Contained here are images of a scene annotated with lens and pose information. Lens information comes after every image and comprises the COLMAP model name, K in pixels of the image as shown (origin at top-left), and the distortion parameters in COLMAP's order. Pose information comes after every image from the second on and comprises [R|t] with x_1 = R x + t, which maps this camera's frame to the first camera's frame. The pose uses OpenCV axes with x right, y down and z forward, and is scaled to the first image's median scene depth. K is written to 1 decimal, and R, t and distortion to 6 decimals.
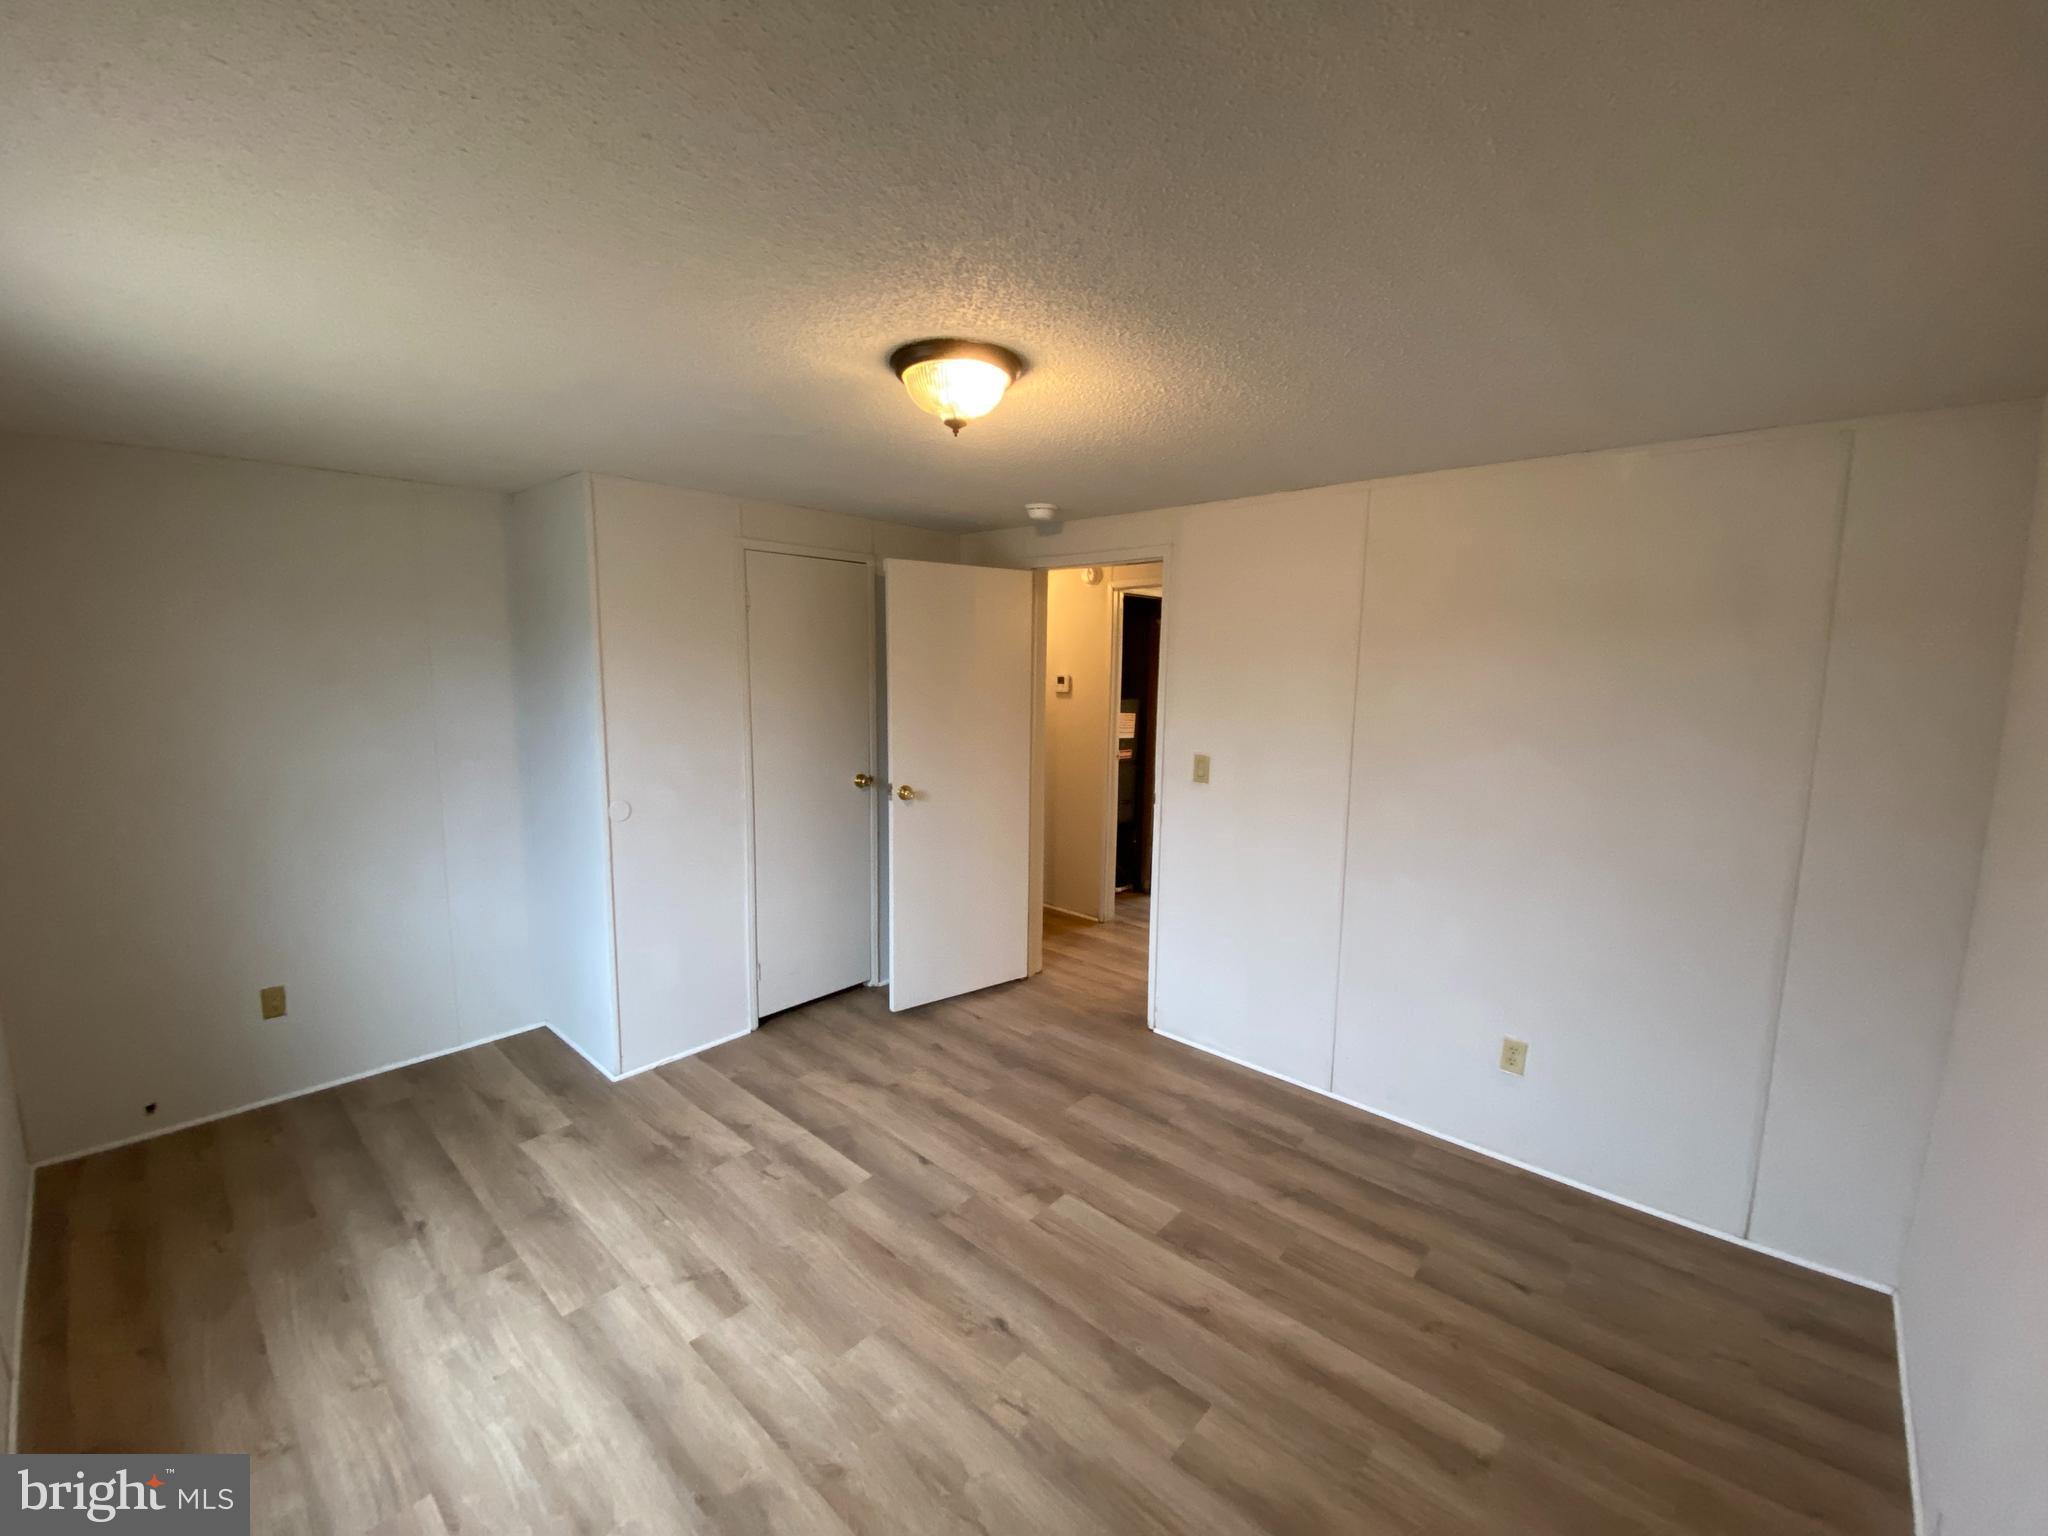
lens RADIAL K [[836.4, 0, 1024.0], [0, 836.4, 768.0], [0, 0, 1]] dist [0.017593, -0.019386]
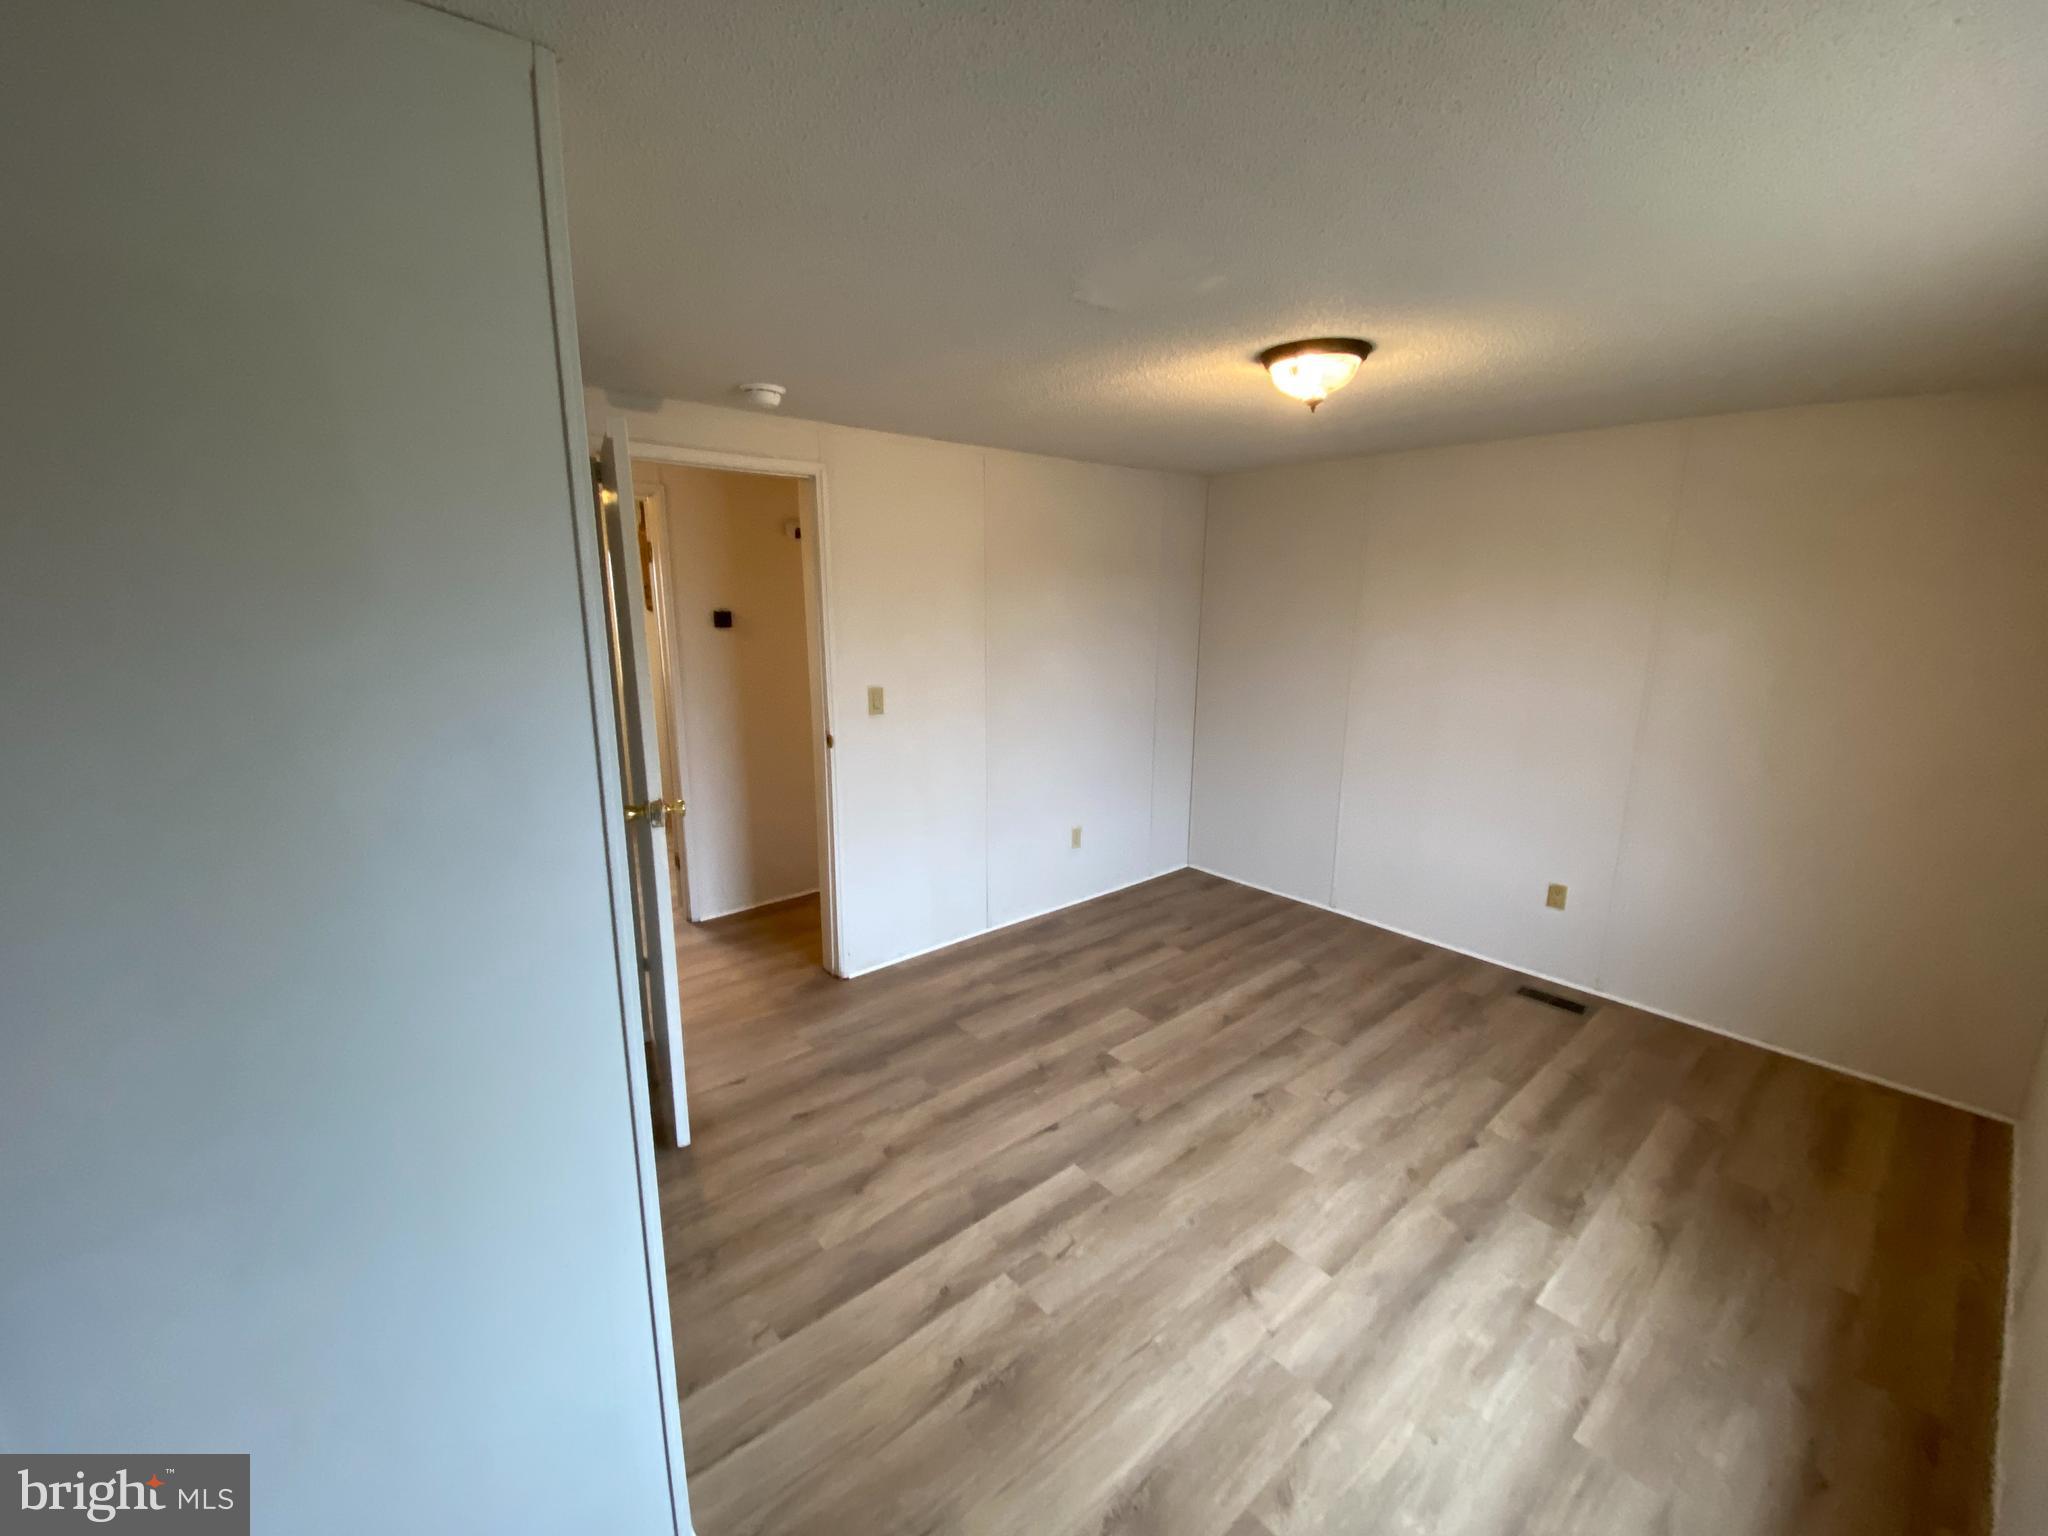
lens RADIAL K [[835.5, 0, 1021.9], [0, 835.5, 768.2], [0, 0, 1]] dist [0.021725, -0.020816]
pose [[0.127756, -0.223038, 0.966402, -1.173209], [0.131259, 0.969618, 0.206429, -0.161652], [-0.983082, 0.100476, 0.153150, 1.039419]]
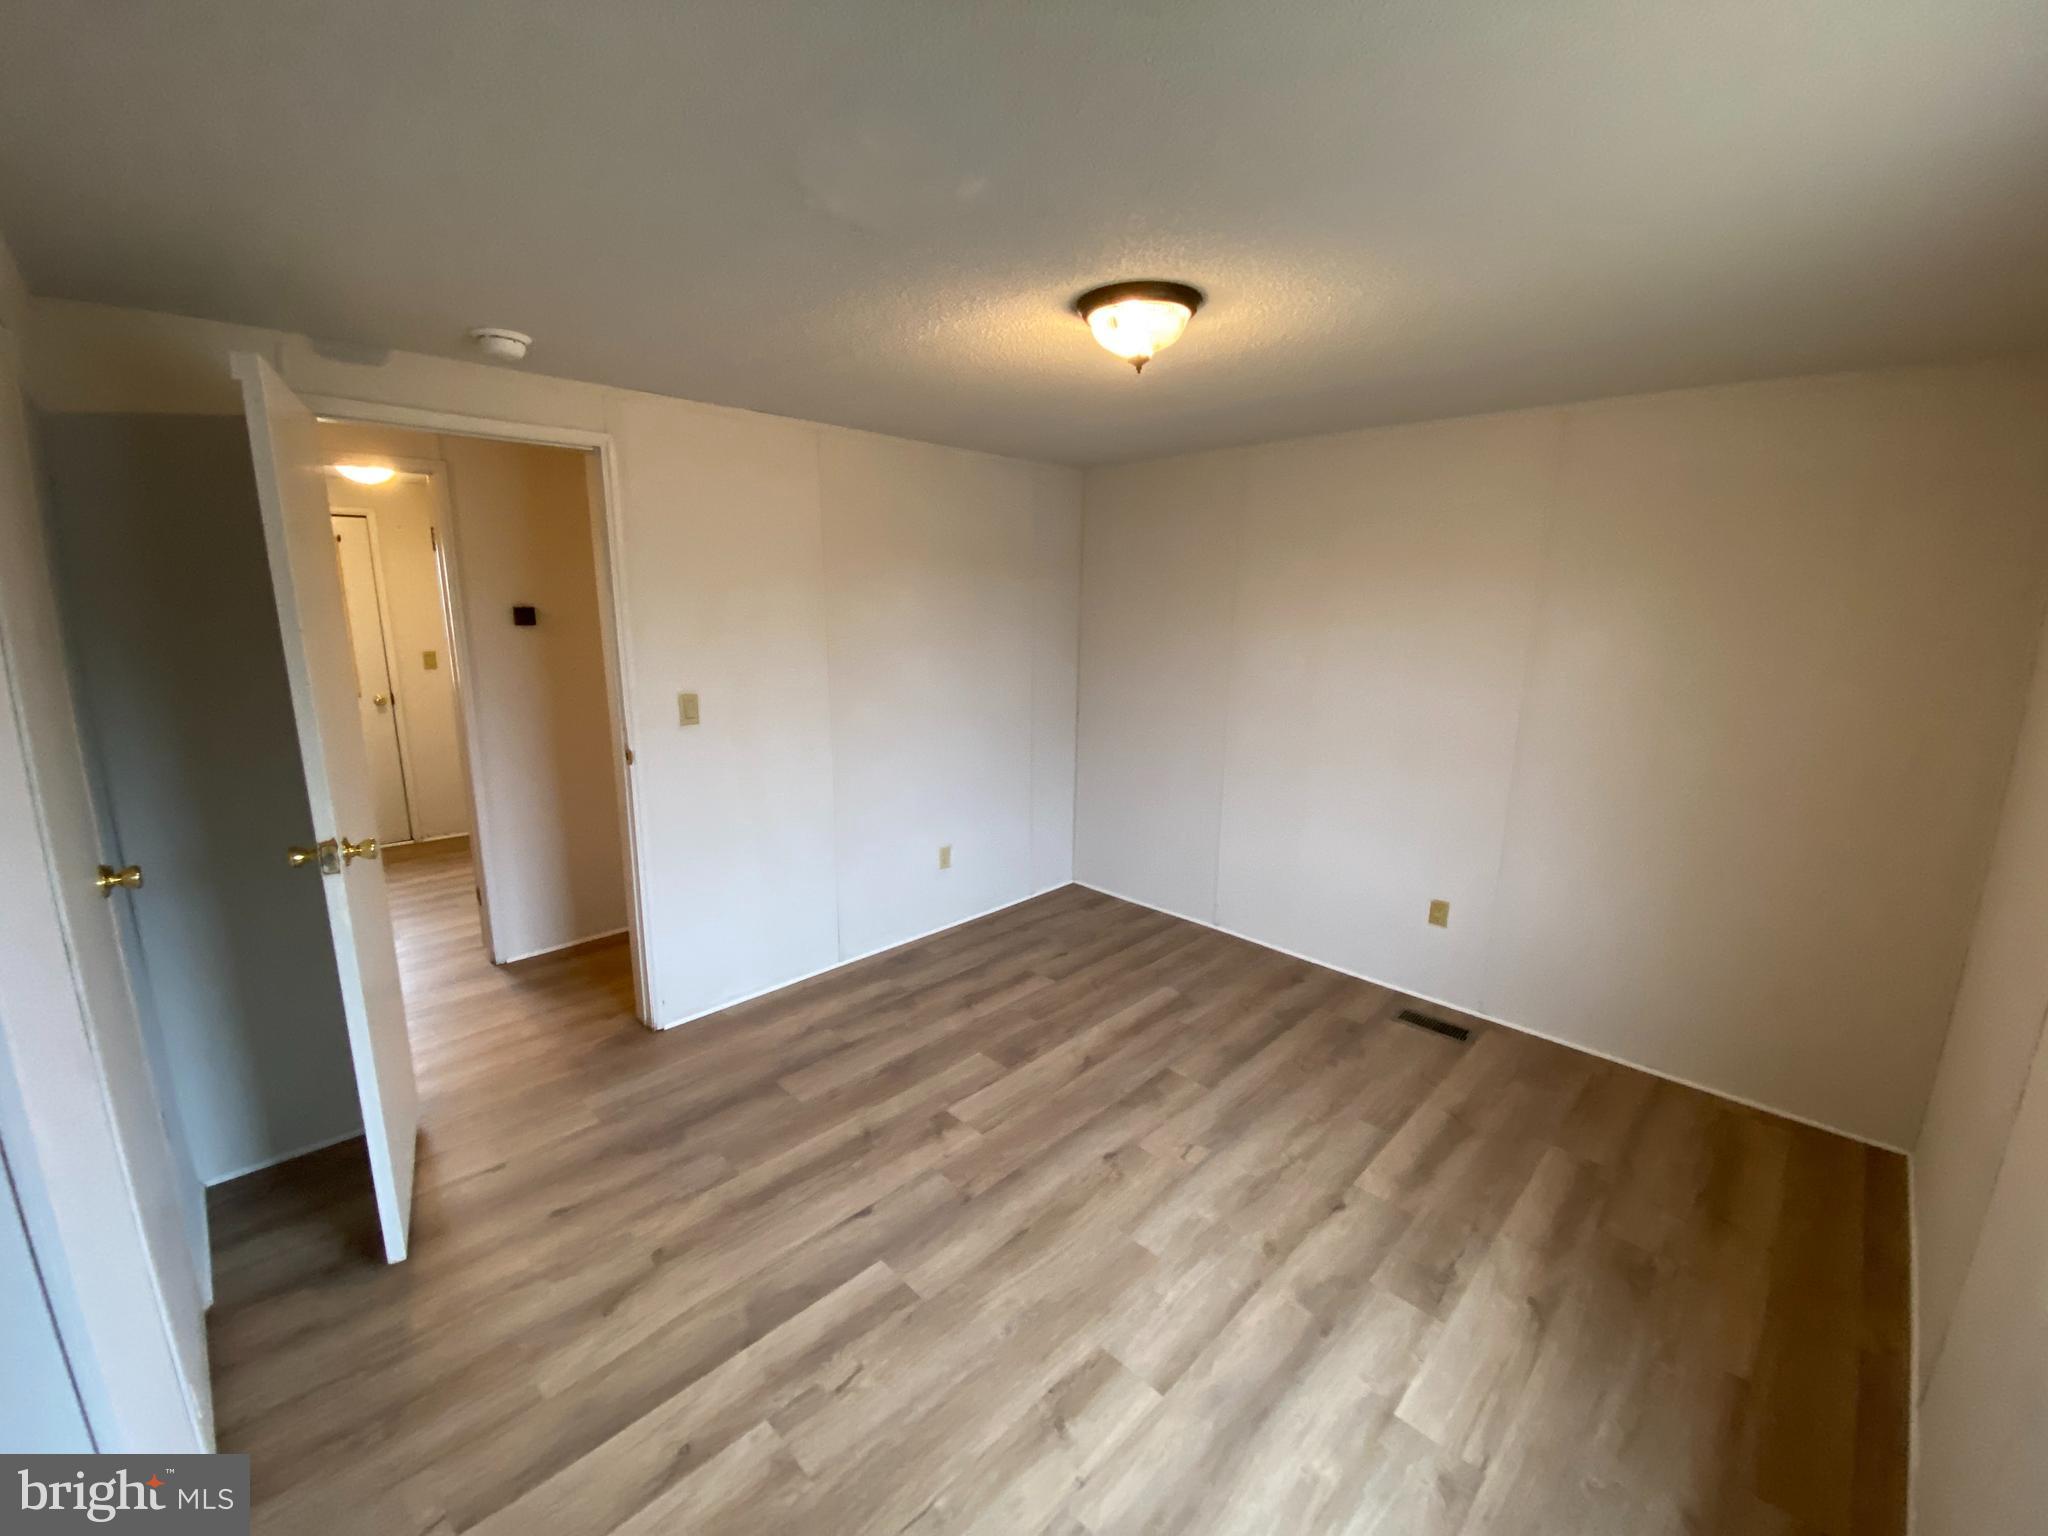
lens RADIAL K [[836.4, 0, 1024.0], [0, 836.4, 768.0], [0, 0, 1]] dist [0.017593, -0.019386]
pose [[0.046729, -0.219766, 0.974433, -0.994589], [0.127986, 0.968775, 0.212353, -0.125294], [-0.990674, 0.114791, 0.073397, 0.905530]]
